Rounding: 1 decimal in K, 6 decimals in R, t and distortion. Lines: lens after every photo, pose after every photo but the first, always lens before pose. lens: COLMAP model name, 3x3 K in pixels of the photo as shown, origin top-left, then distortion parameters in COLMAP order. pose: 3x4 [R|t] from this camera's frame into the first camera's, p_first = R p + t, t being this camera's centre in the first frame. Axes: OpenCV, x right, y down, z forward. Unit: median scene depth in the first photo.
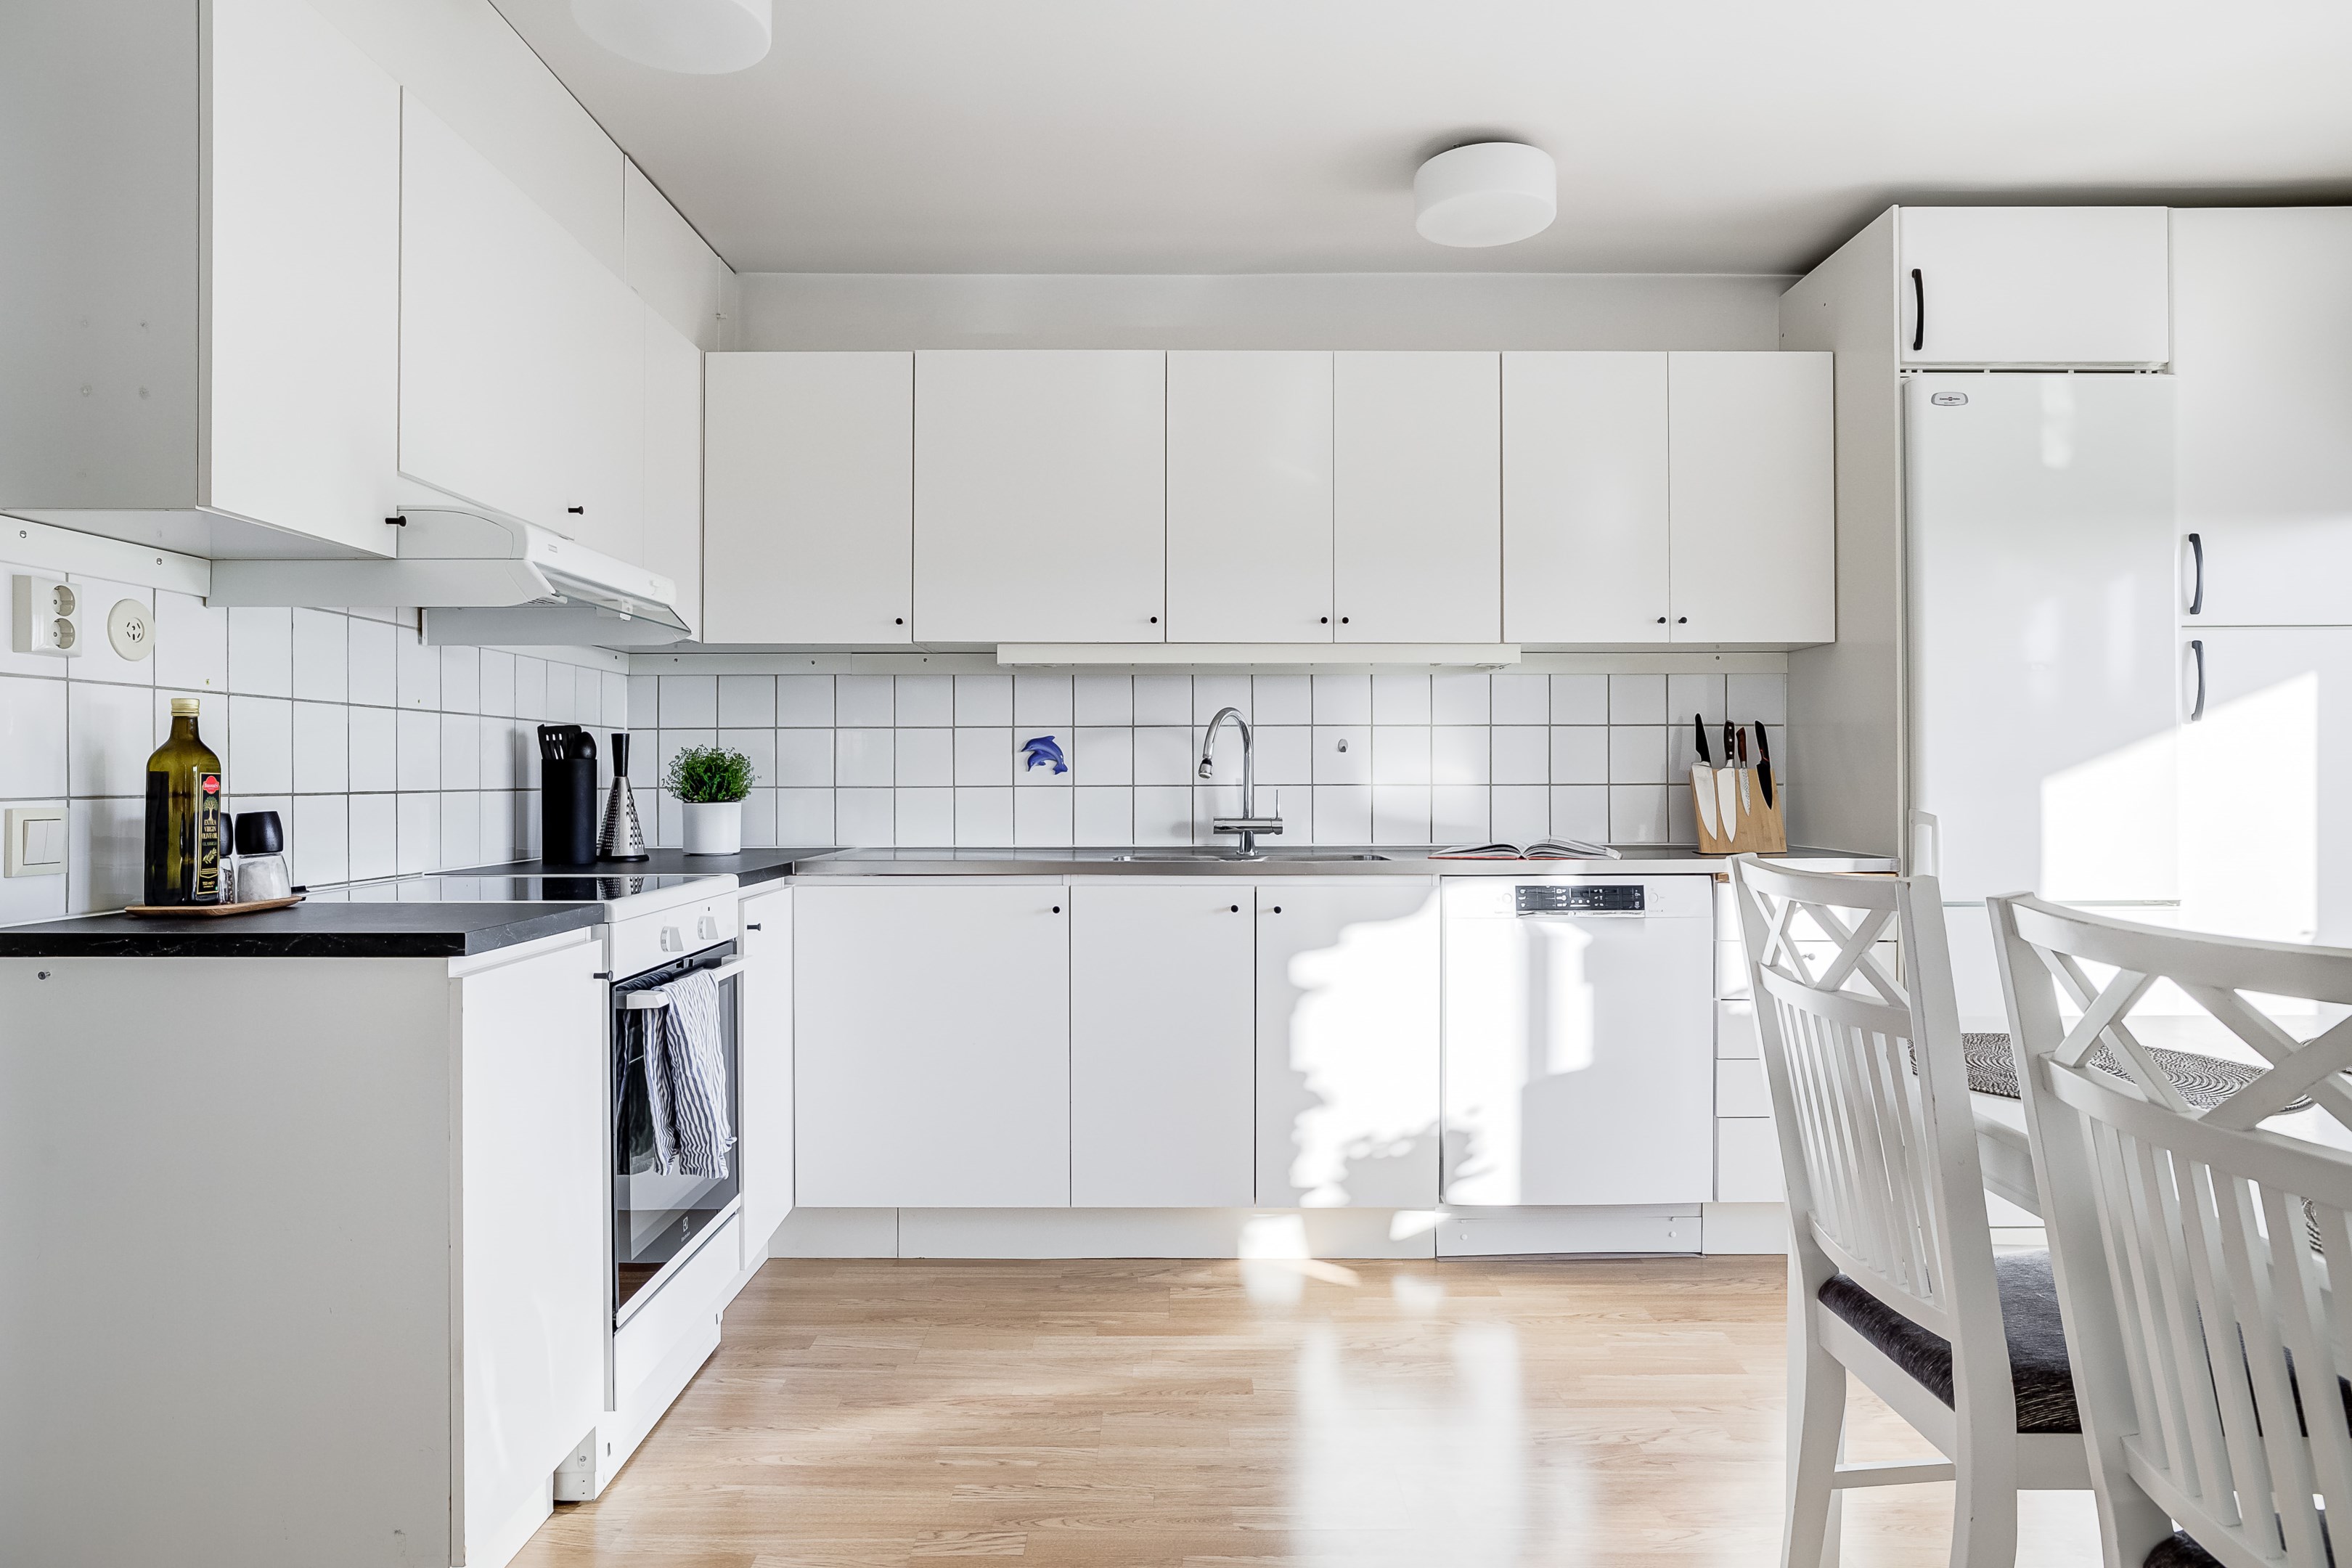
lens RADIAL K [[1413.8, 0, 1164.3], [0, 1413.8, 768.5], [0, 0, 1]] dist [0.004135, 0.001970]
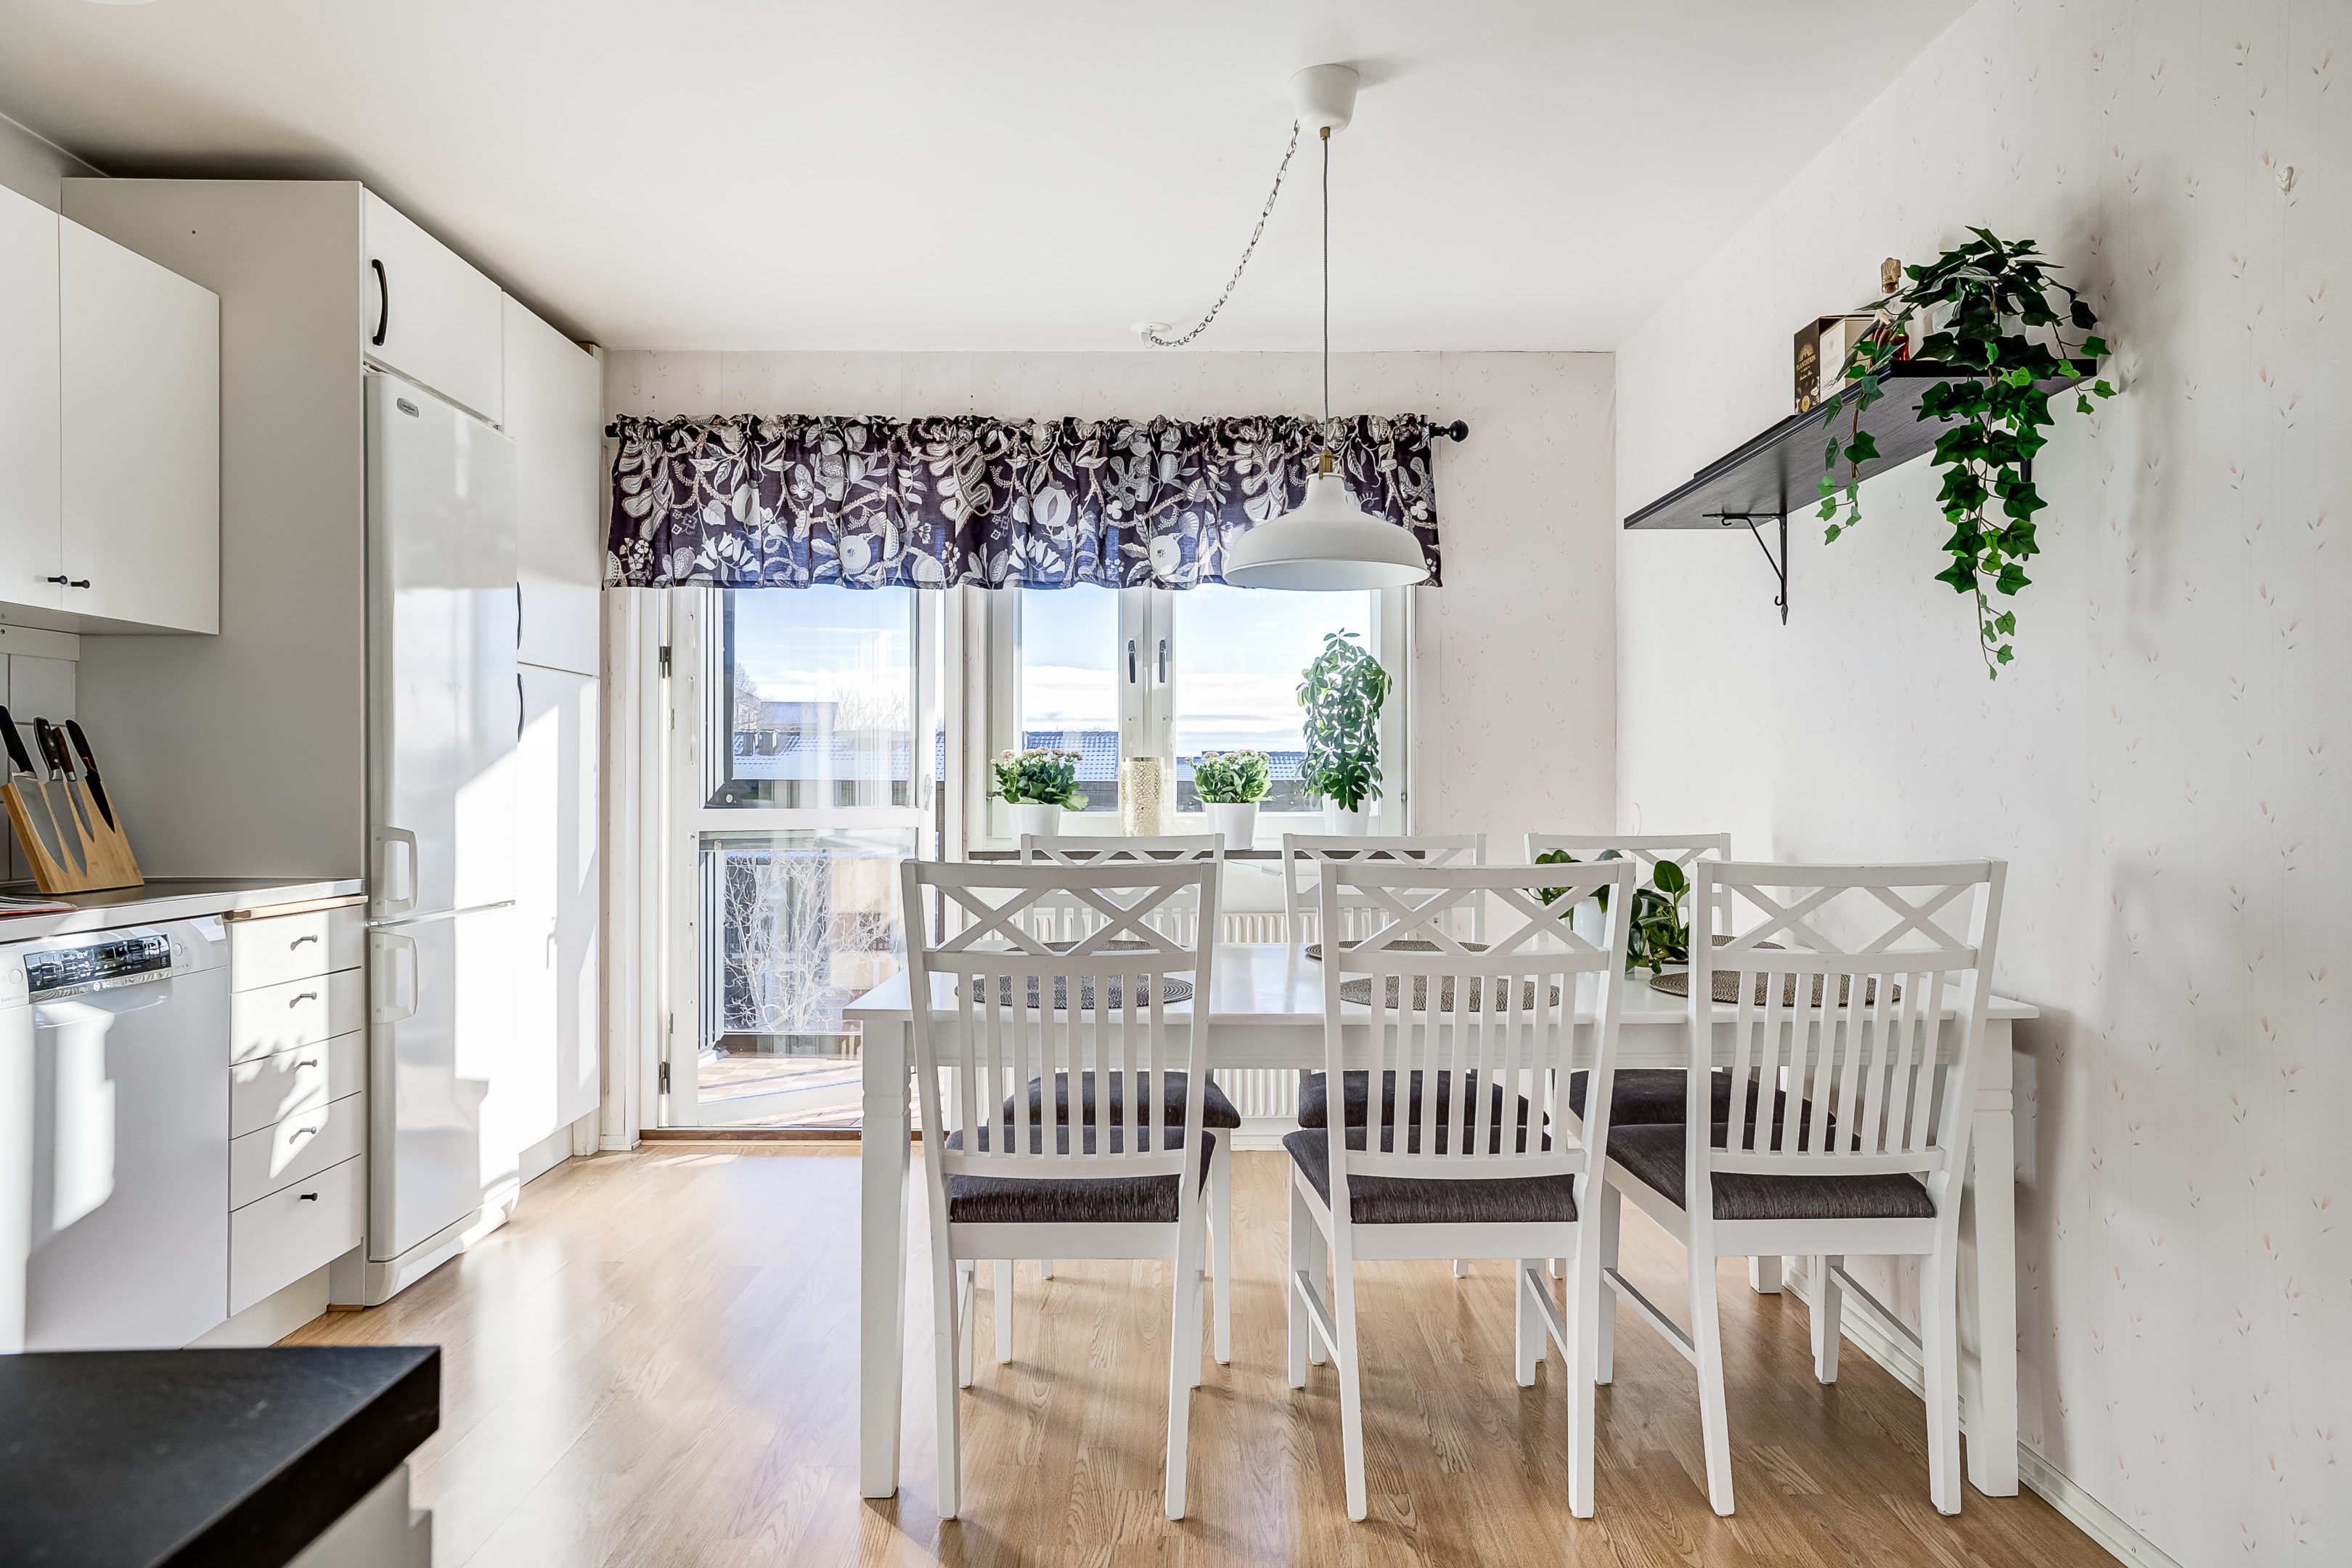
lens RADIAL K [[1413.8, 0, 1164.3], [0, 1413.8, 768.5], [0, 0, 1]] dist [0.004135, 0.001970]
pose [[-0.001676, 0.007580, 0.999970, -0.421318], [-0.010753, 0.999913, -0.007597, -0.008025], [-0.999941, -0.010765, -0.001595, 0.466445]]
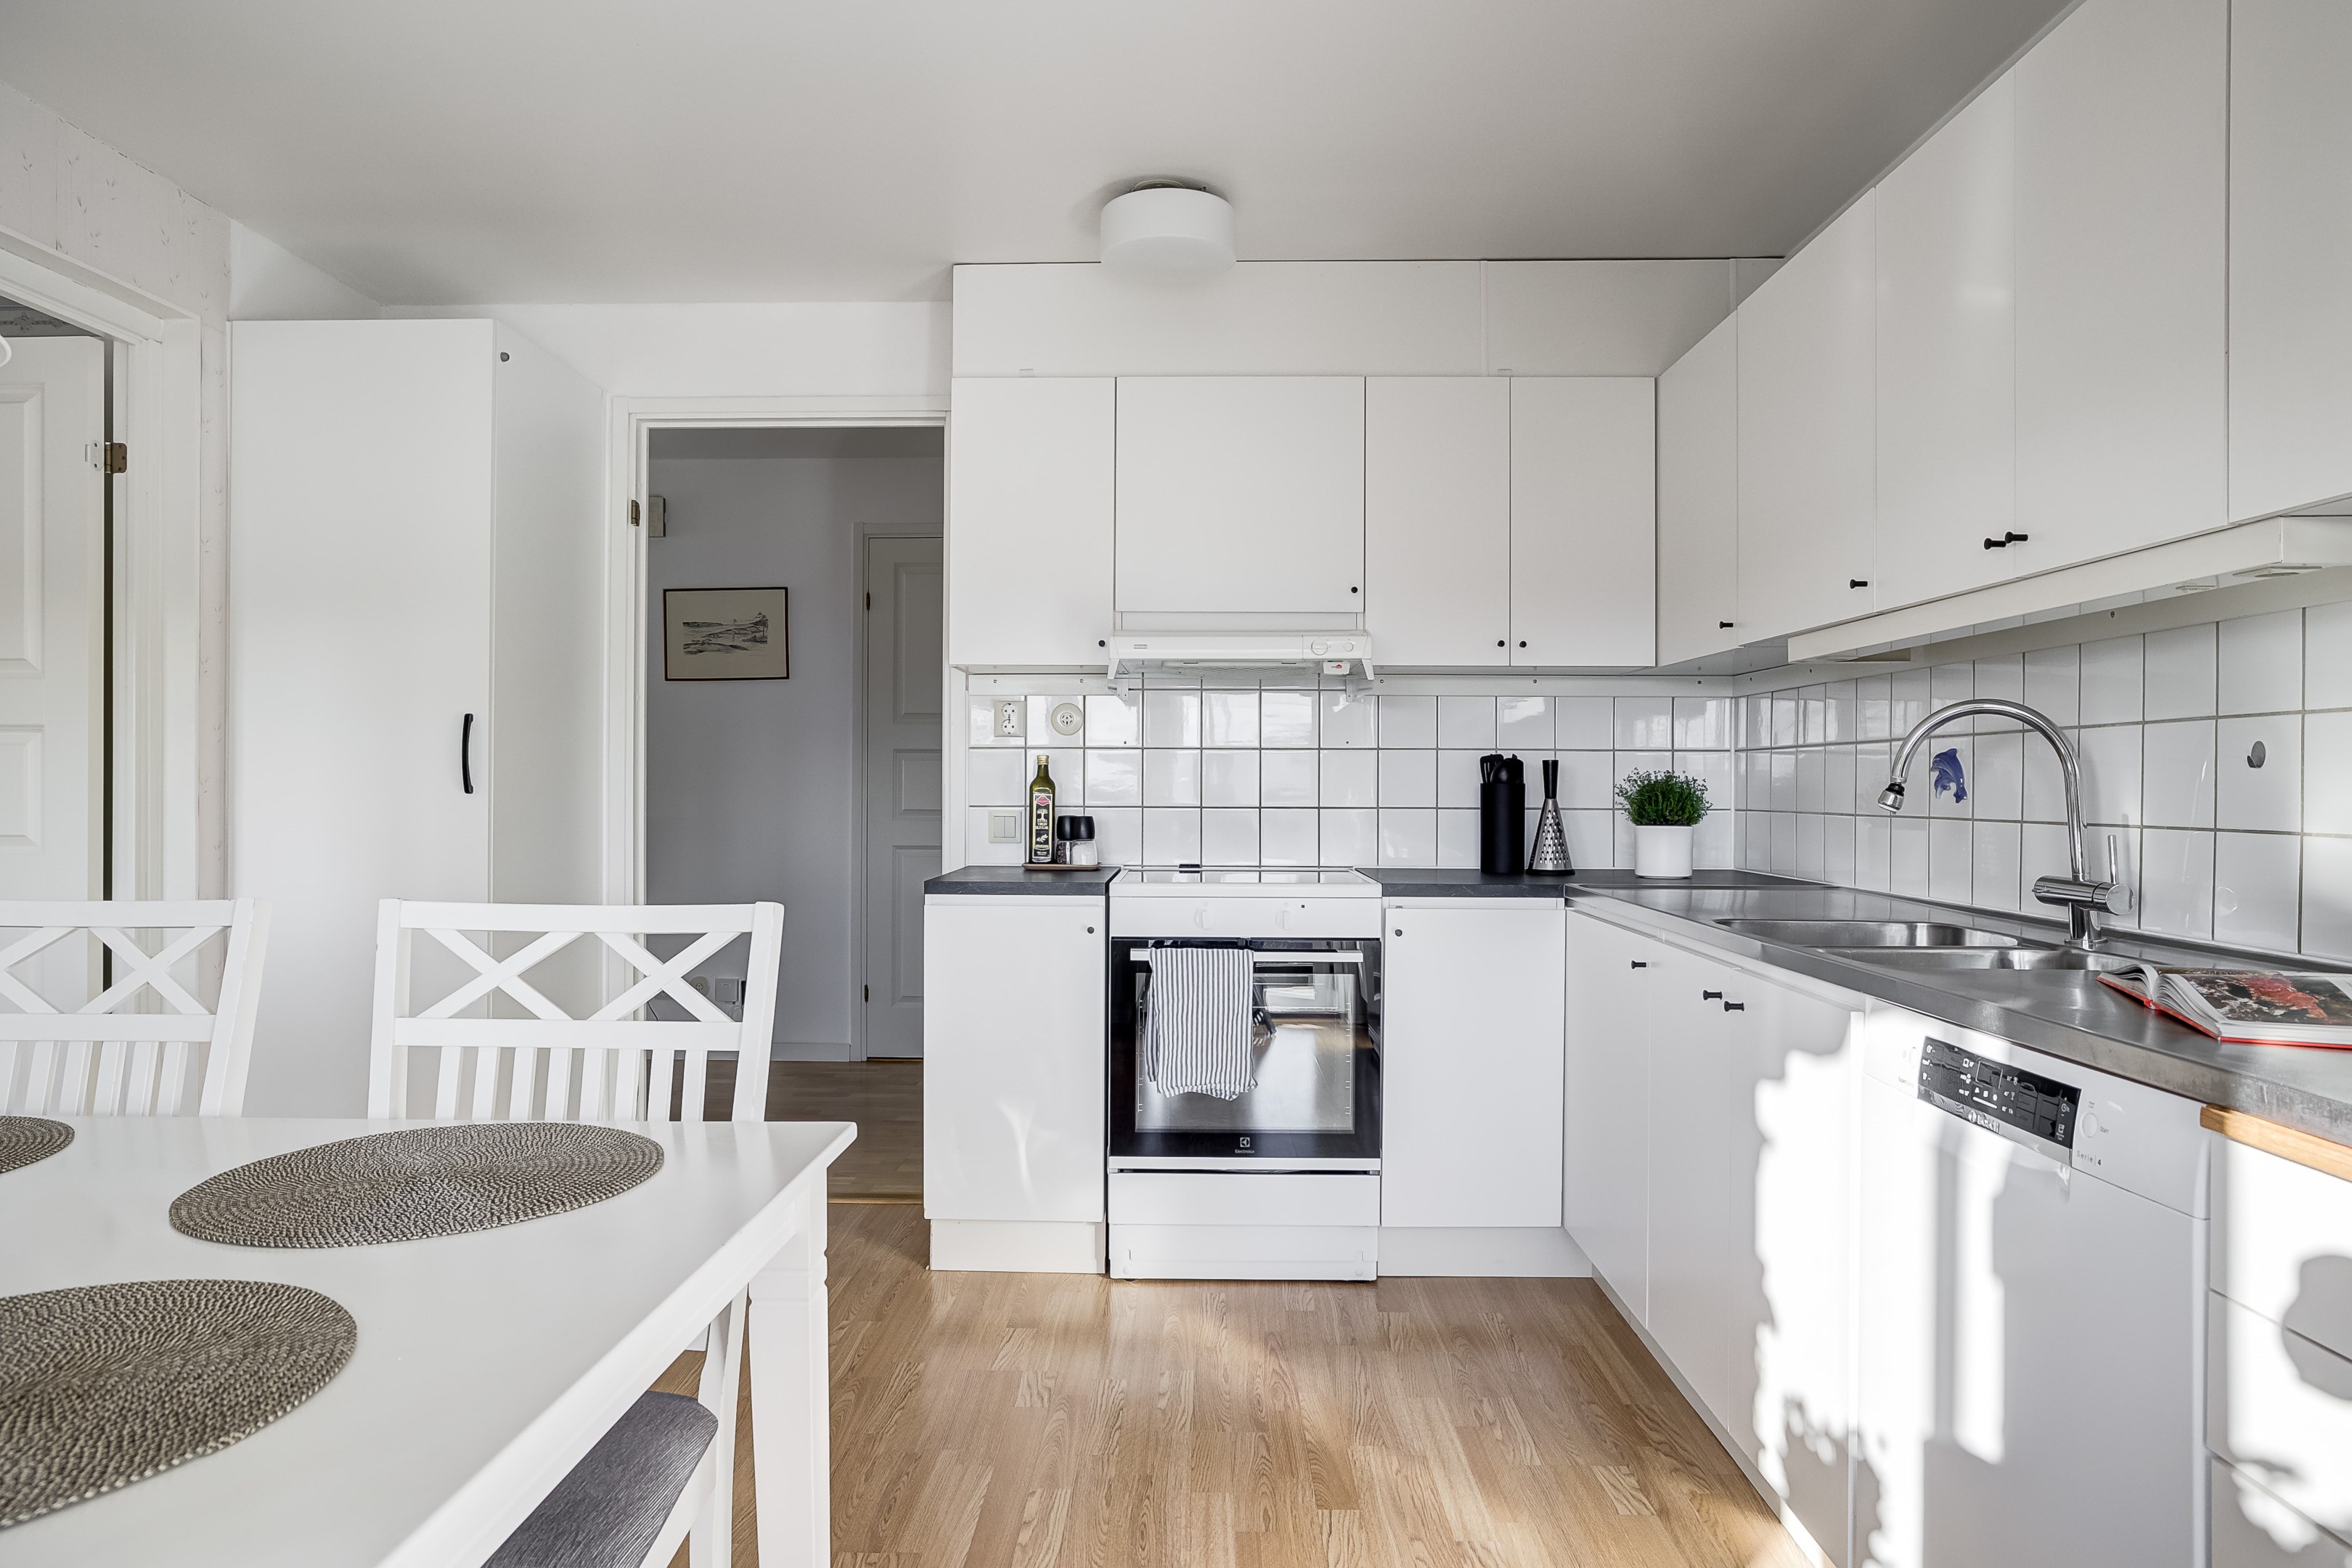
lens RADIAL K [[1410.2, 0, 1176.0], [0, 1410.2, 784.0], [0, 0, 1]] dist [-0.002267, -0.000295]
pose [[0.002104, 0.002497, -0.999995, 0.755638], [0.003181, 0.999992, 0.002503, -0.009775], [0.999993, -0.003186, 0.002096, 0.732101]]
